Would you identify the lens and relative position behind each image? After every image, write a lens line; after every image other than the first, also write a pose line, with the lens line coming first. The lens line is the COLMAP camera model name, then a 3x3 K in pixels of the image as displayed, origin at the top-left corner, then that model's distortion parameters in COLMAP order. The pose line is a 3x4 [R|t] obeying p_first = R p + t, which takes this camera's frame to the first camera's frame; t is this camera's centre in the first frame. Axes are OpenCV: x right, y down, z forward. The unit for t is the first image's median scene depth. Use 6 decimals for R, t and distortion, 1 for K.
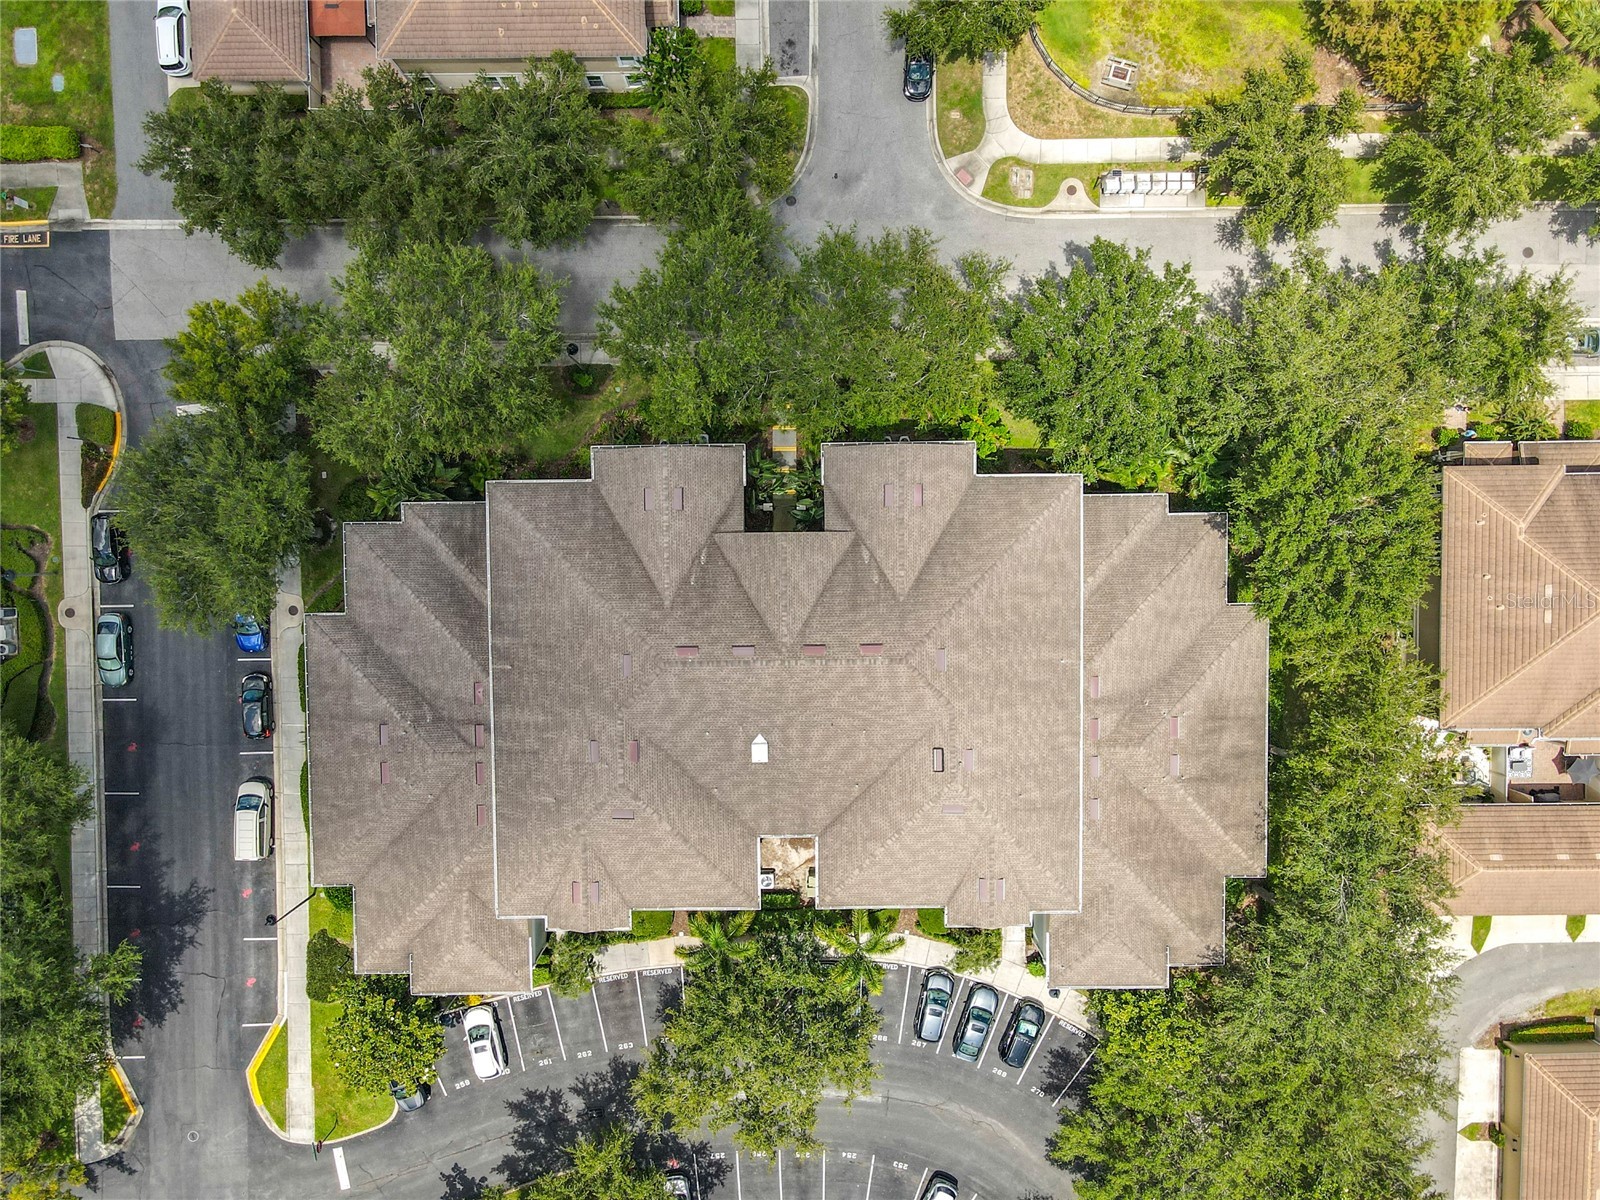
lens RADIAL K [[1171.8, 0, 800.0], [0, 1171.8, 600.0], [0, 0, 1]] dist [-0.003449, 0.037180]
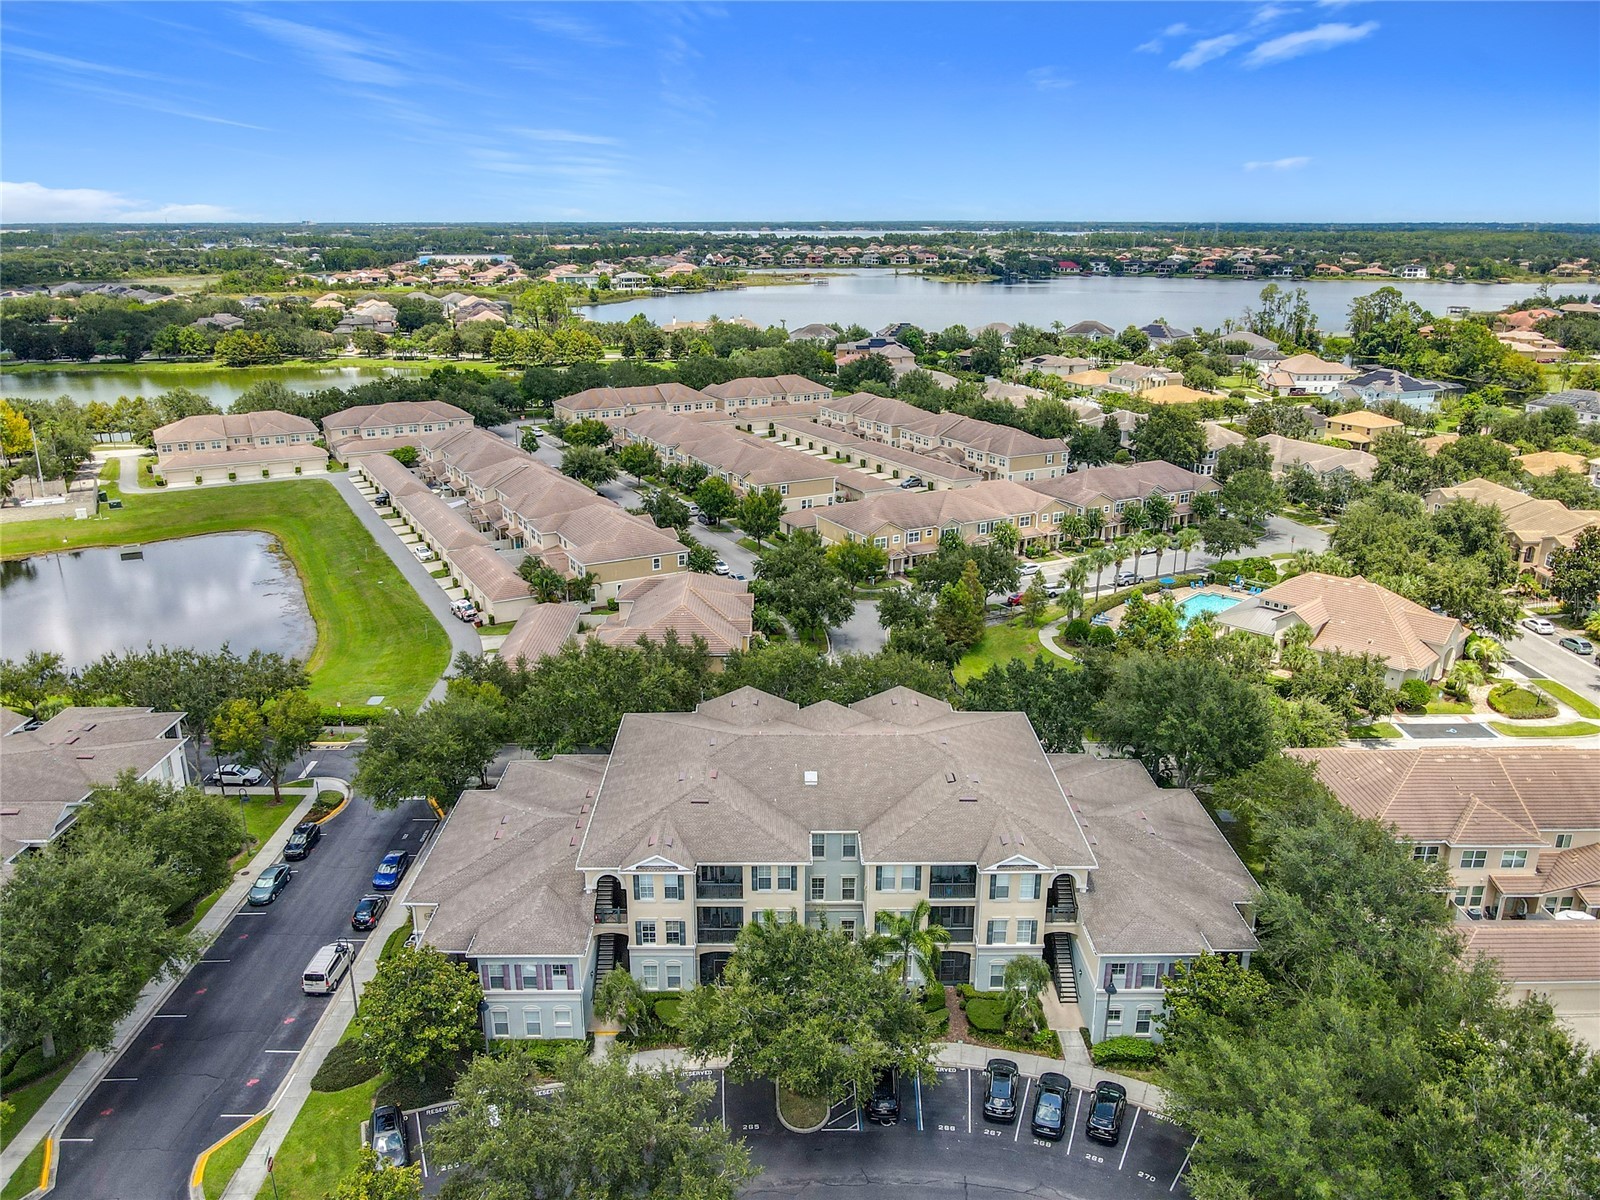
lens RADIAL K [[1171.8, 0, 800.0], [0, 1171.8, 600.0], [0, 0, 1]] dist [-0.003449, 0.037180]
pose [[0.999987, -0.004953, 0.001128, -0.039590], [0.002433, 0.272017, -0.962289, 1.116751], [0.004459, 0.962280, 0.272026, 0.392620]]
